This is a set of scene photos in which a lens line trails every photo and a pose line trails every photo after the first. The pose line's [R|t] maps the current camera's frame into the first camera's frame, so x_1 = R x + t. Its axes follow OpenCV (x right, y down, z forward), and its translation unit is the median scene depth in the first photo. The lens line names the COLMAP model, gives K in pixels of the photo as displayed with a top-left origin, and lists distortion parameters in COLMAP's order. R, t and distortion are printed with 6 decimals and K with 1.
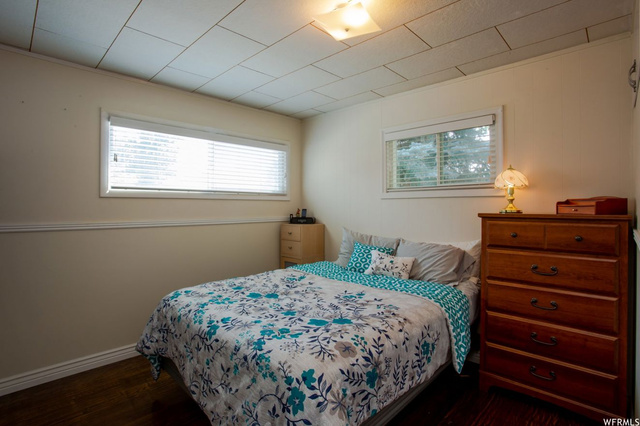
lens RADIAL K [[313.8, 0, 317.4], [0, 313.8, 213.6], [0, 0, 1]] dist [-0.049971, 0.000605]
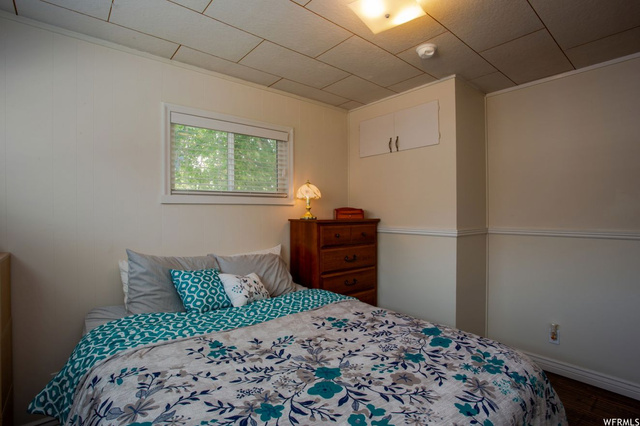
lens RADIAL K [[313.8, 0, 317.4], [0, 313.8, 213.6], [0, 0, 1]] dist [-0.049971, 0.000605]
pose [[0.106936, 0.011357, 0.994201, -0.711121], [0.032093, 0.999374, -0.014868, -0.006356], [-0.993748, 0.033497, 0.106505, 0.982727]]
